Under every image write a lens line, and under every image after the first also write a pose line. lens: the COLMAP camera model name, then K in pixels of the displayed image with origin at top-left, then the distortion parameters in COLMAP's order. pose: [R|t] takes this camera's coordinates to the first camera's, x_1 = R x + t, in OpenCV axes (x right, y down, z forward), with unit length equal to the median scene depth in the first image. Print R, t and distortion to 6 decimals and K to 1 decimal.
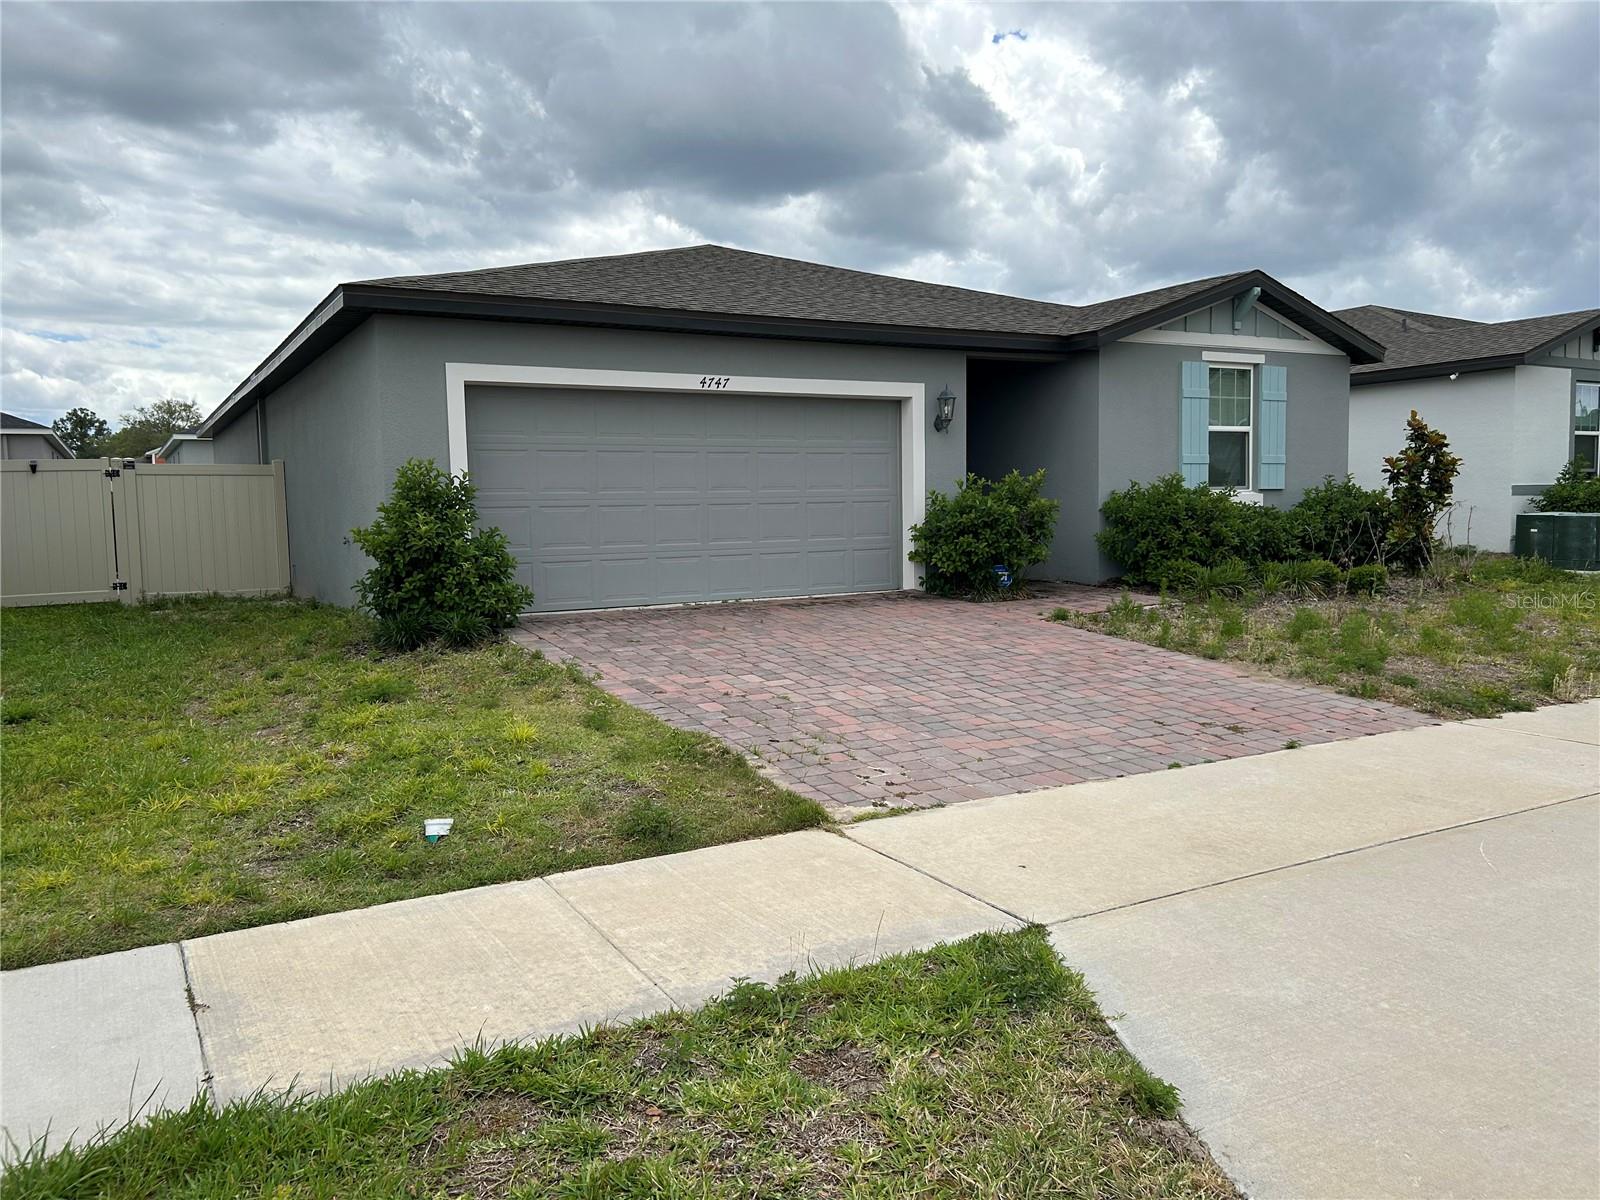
lens RADIAL K [[1188.4, 0, 792.7], [0, 1188.4, 601.8], [0, 0, 1]] dist [0.049169, -0.049900]
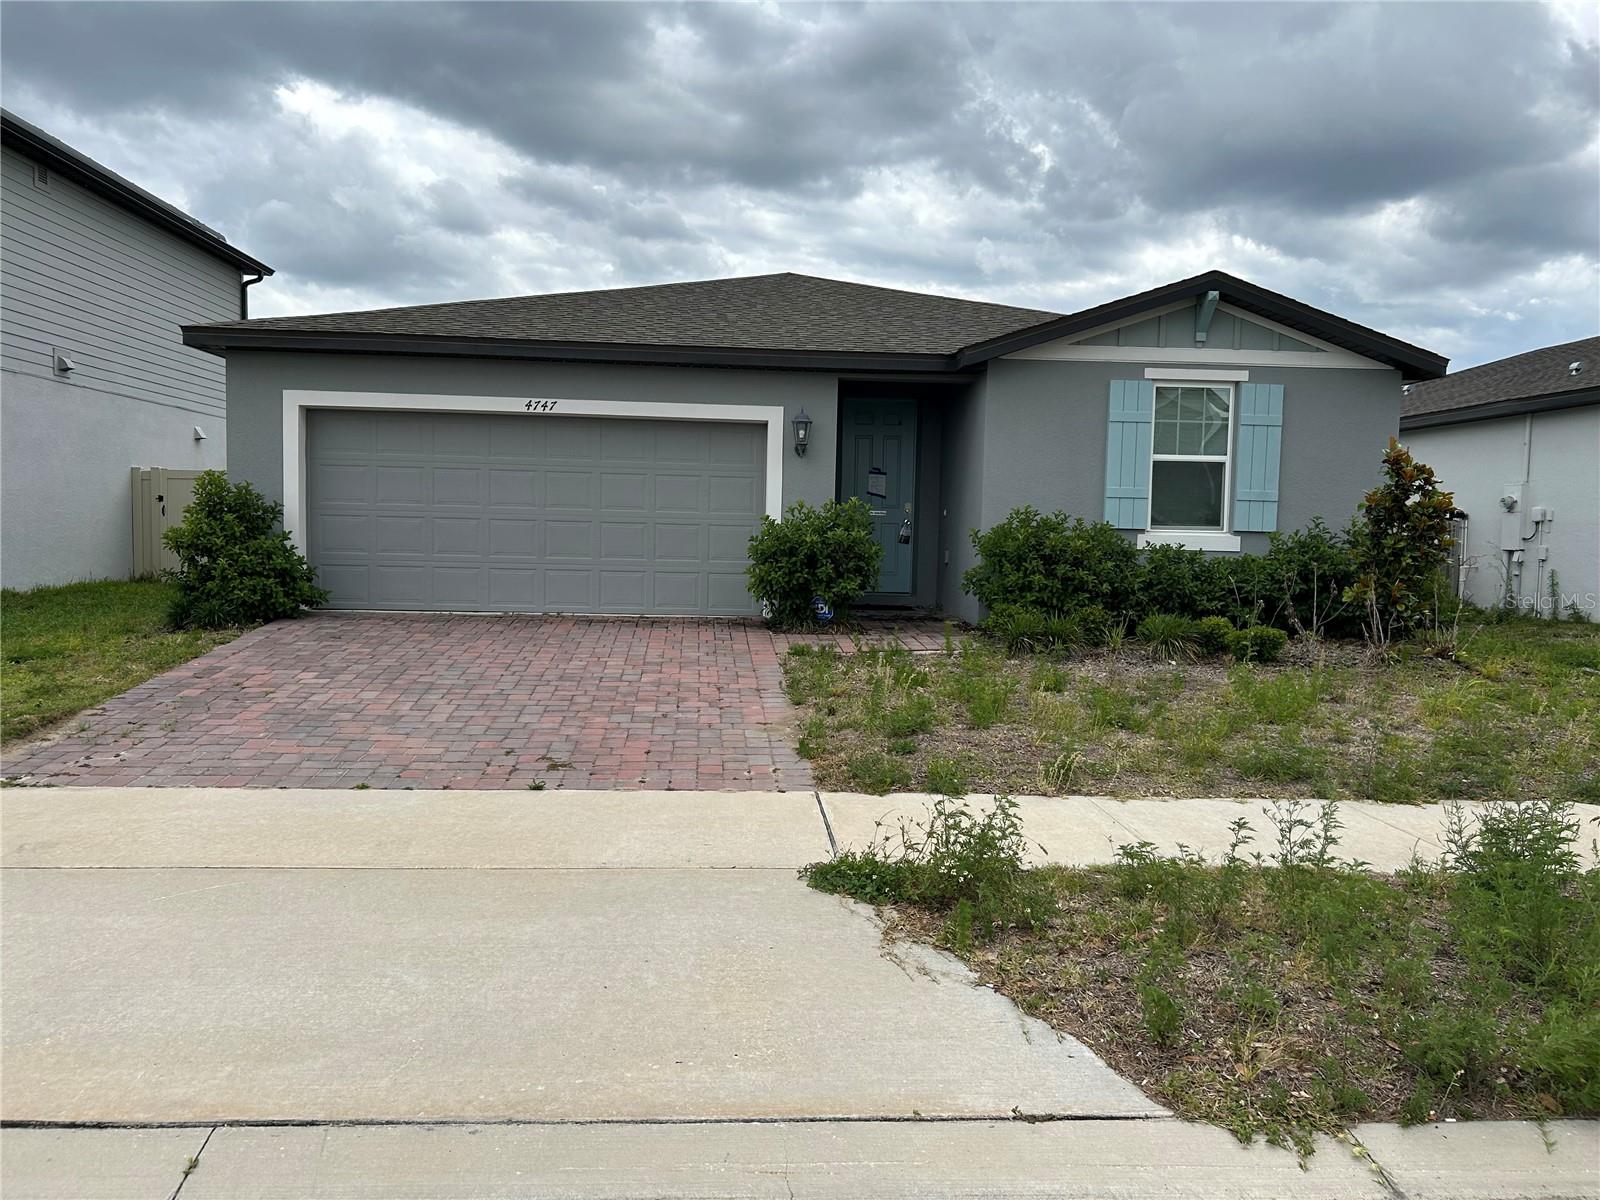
lens RADIAL K [[1188.4, 0, 792.7], [0, 1188.4, 601.8], [0, 0, 1]] dist [0.049169, -0.049900]
pose [[0.899523, 0.065579, -0.431924, 0.477052], [-0.075546, 0.997125, -0.005939, -0.016455], [0.430293, 0.037973, 0.901890, 0.115209]]
